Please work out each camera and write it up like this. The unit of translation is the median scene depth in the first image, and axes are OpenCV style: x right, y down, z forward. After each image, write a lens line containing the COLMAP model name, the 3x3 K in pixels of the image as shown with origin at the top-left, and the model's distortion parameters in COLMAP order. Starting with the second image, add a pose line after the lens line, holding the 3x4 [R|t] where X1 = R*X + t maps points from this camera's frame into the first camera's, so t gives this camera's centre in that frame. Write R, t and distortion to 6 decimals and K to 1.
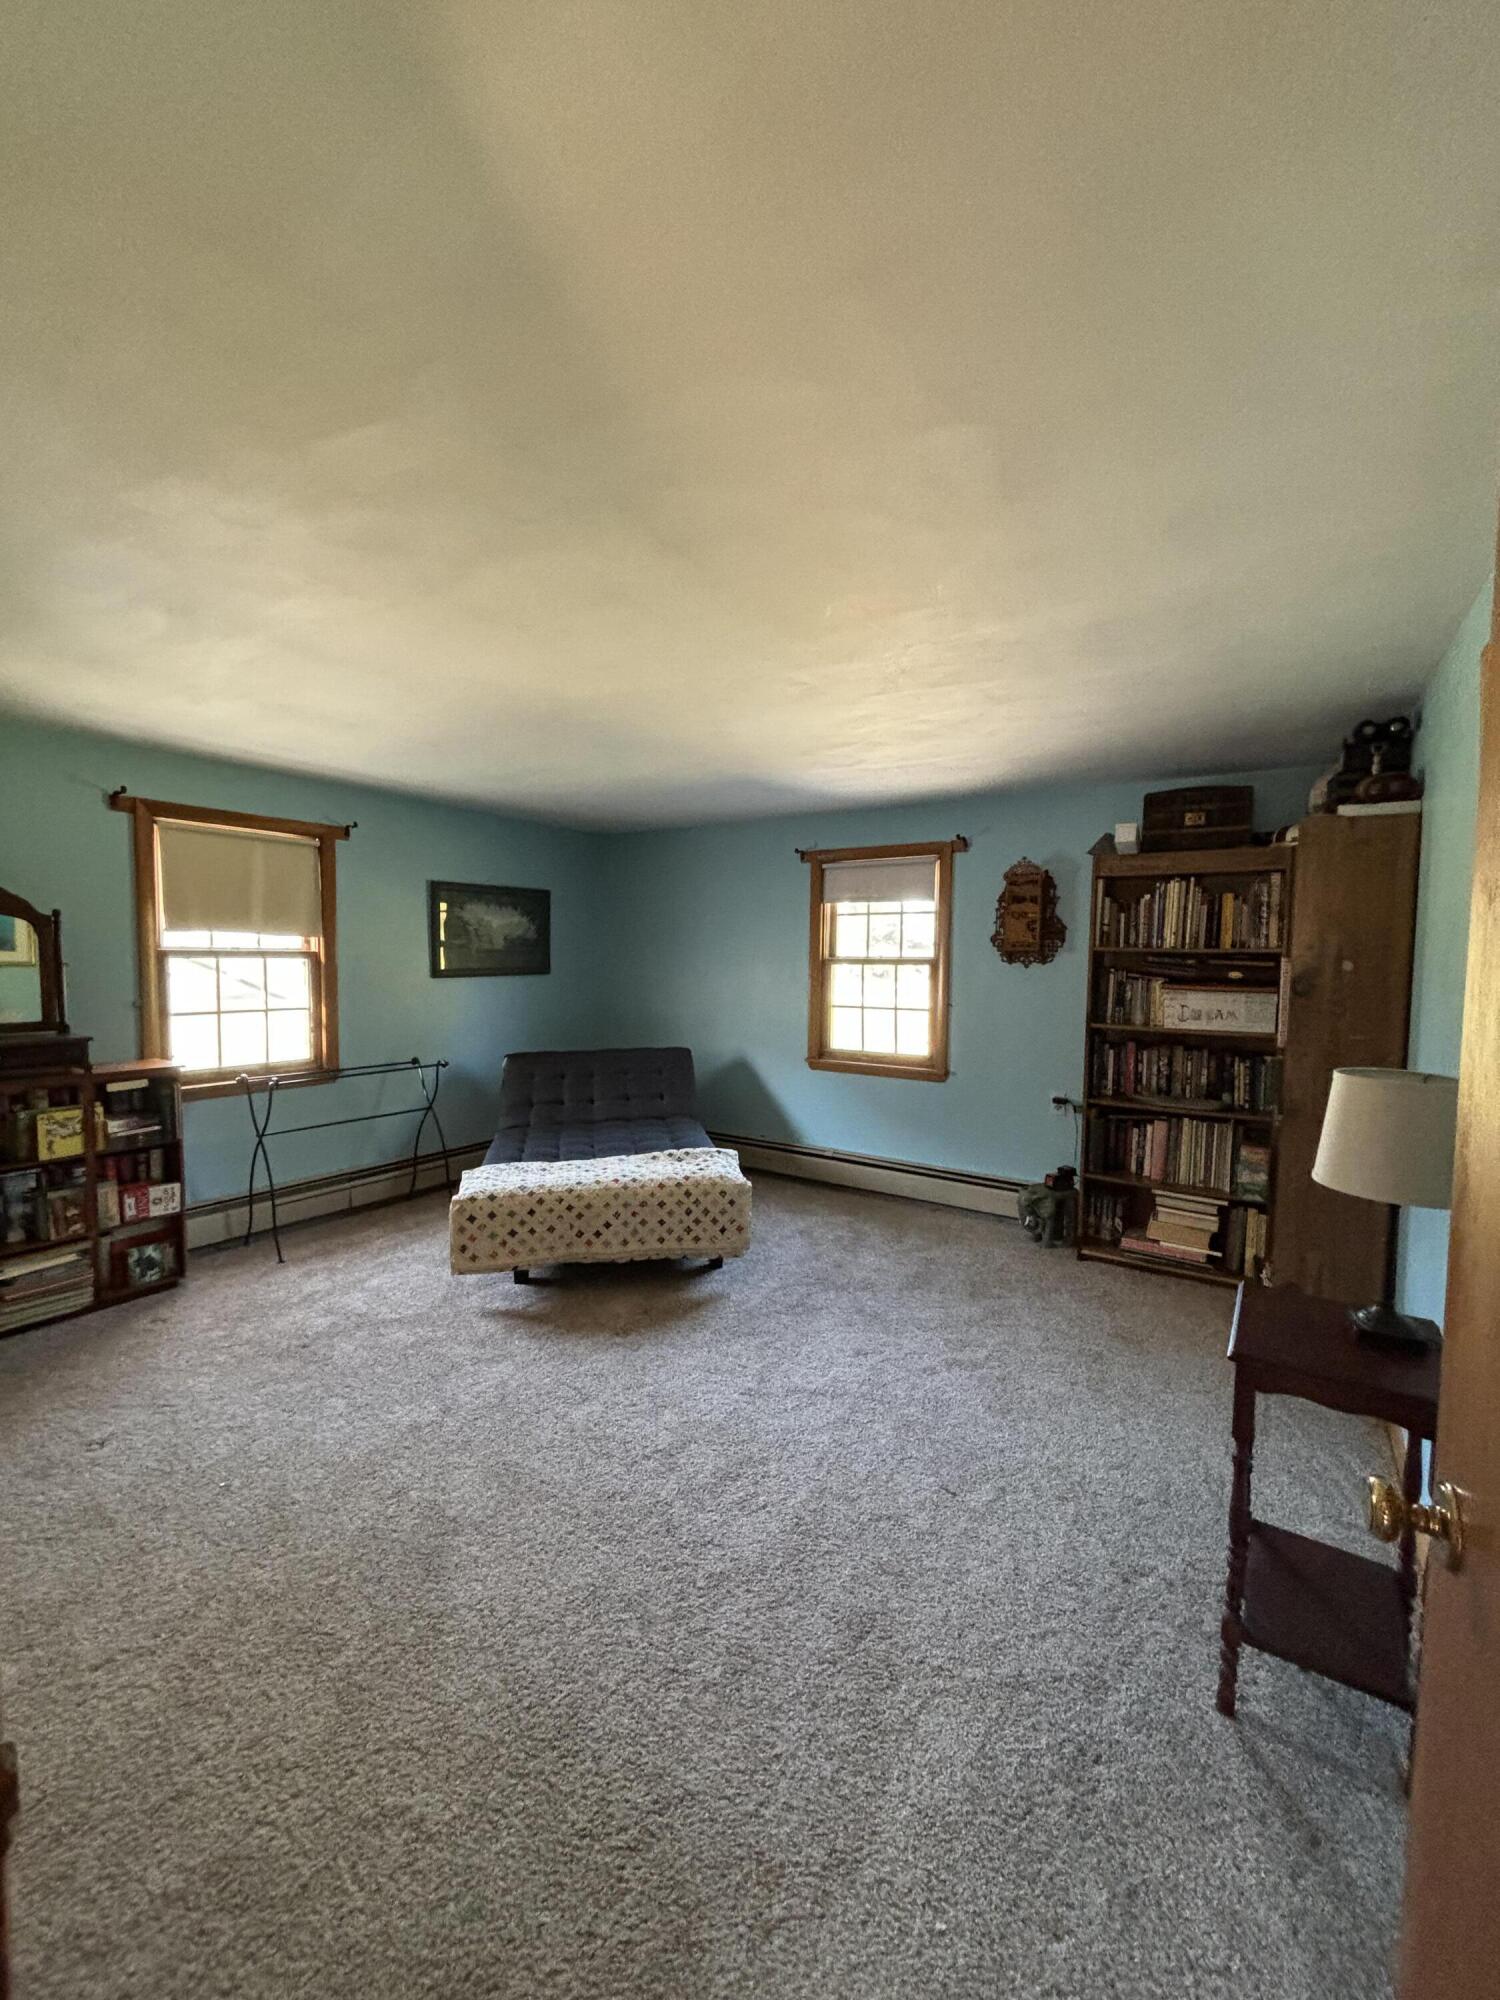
lens RADIAL K [[799.2, 0, 753.7], [0, 799.2, 1001.1], [0, 0, 1]] dist [0.001433, -0.001040]
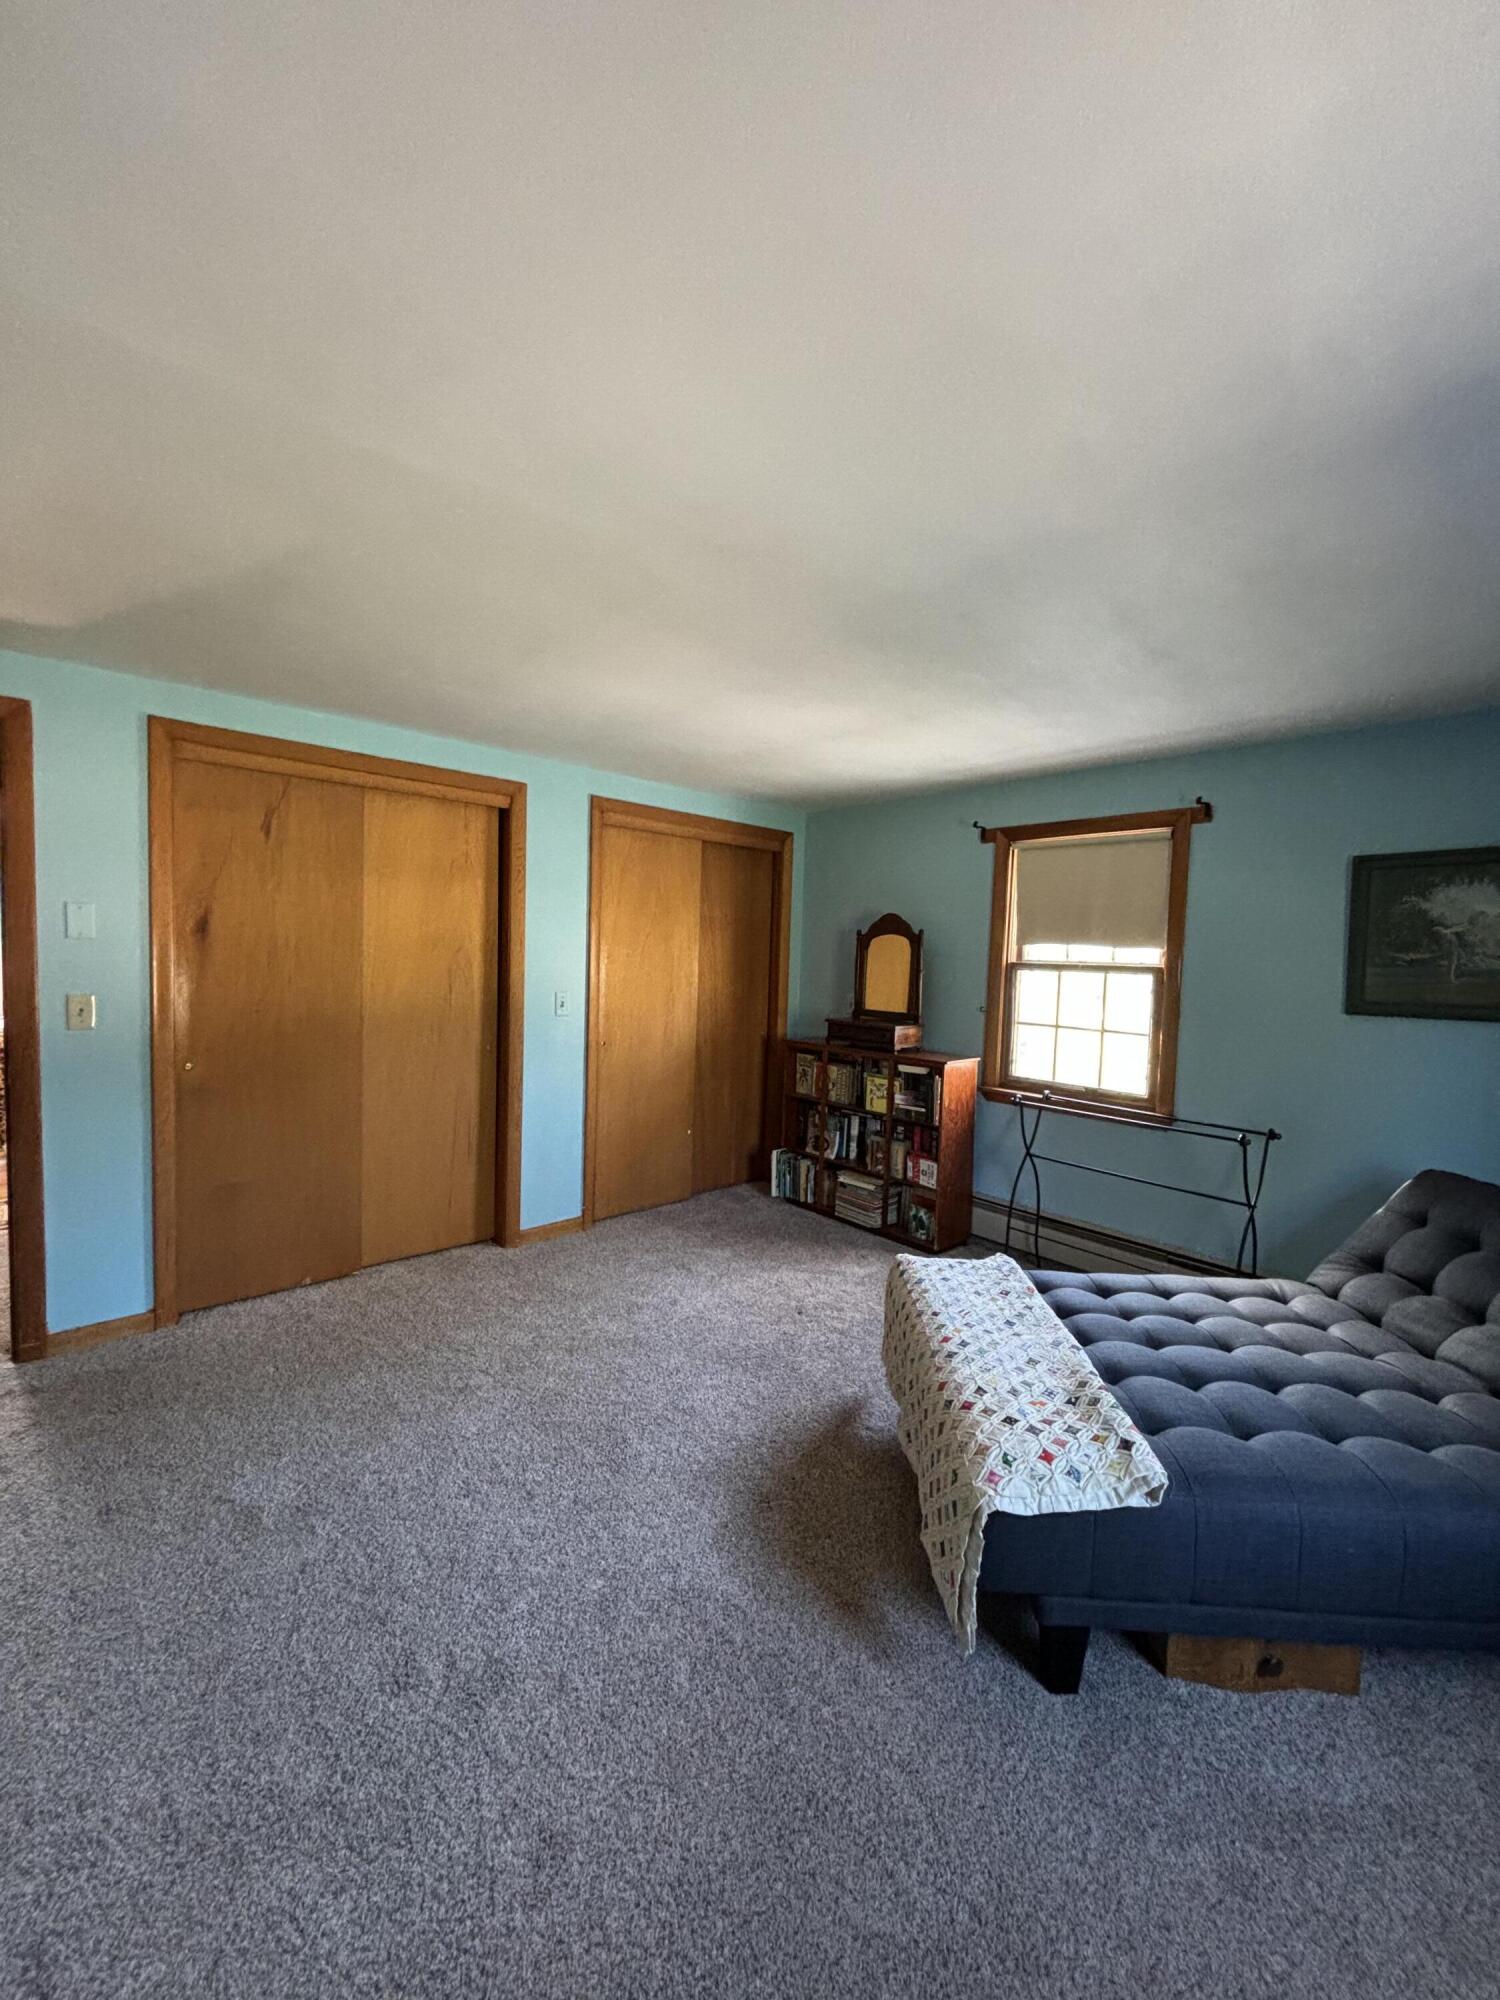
lens RADIAL K [[799.2, 0, 763.1], [0, 799.2, 1008.4], [0, 0, 1]] dist [0.001433, -0.001040]
pose [[-0.236155, 0.044325, -0.970704, 0.409799], [-0.092123, 0.993438, 0.067775, -0.044388], [0.967339, 0.105430, -0.230522, 0.944792]]
